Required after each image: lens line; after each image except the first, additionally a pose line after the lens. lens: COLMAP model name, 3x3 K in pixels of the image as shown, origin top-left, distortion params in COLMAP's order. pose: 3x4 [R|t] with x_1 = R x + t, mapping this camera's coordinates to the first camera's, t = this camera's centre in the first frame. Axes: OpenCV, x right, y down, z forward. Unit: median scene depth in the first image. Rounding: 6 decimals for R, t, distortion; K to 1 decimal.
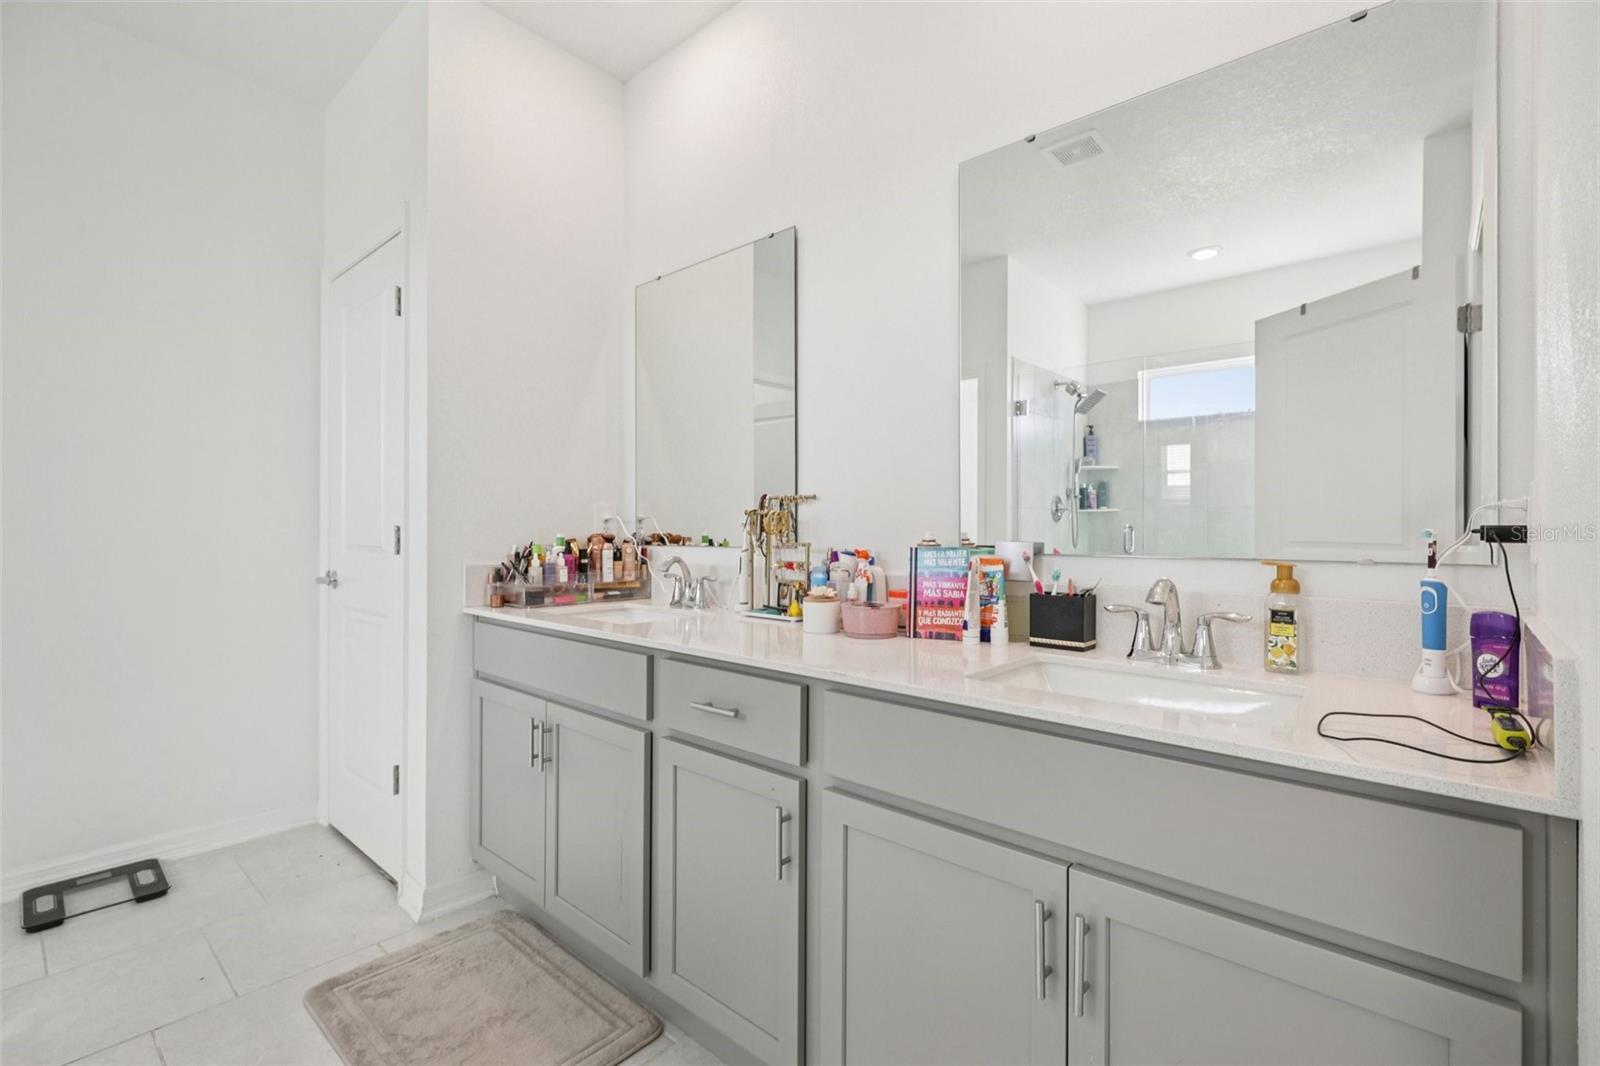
lens RADIAL K [[722.4, 0, 816.5], [0, 722.4, 530.5], [0, 0, 1]] dist [0.001612, 0.000555]
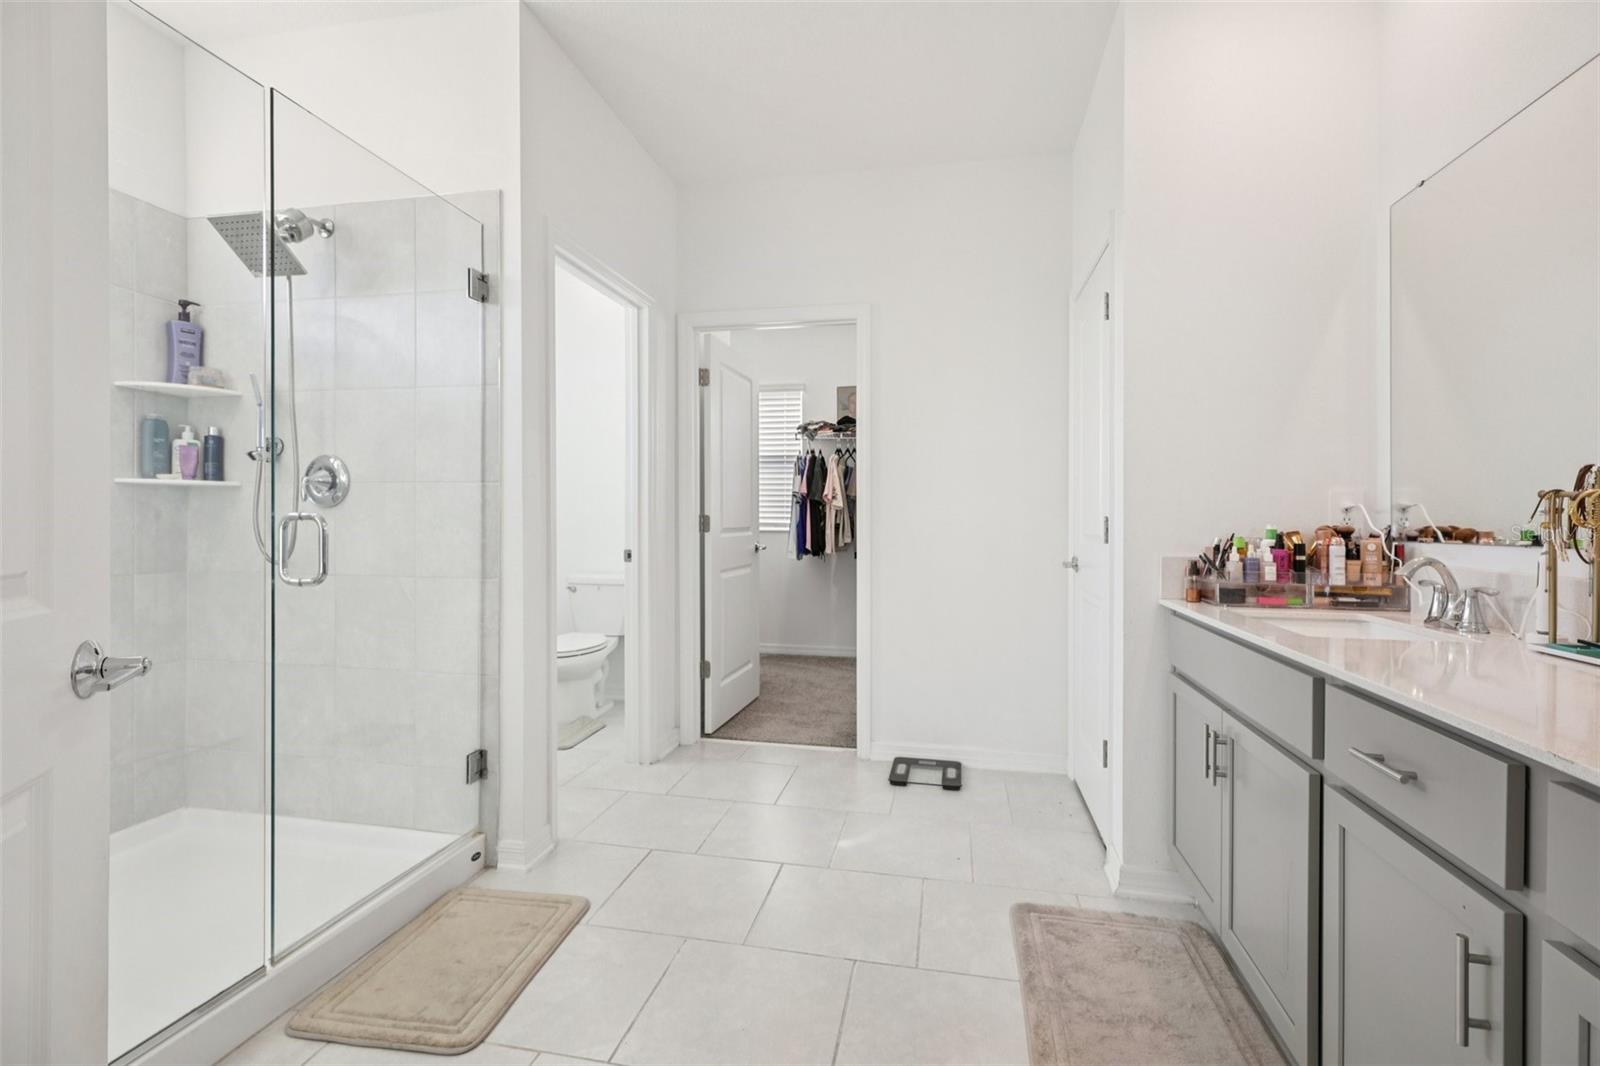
lens RADIAL K [[723.1, 0, 797.0], [0, 723.1, 523.8], [0, 0, 1]] dist [0.001979, 0.000233]
pose [[0.484810, 0.005843, -0.874600, 0.136707], [-0.005100, 0.999980, 0.003854, 0.002391], [0.874604, 0.002592, 0.484830, 0.082354]]
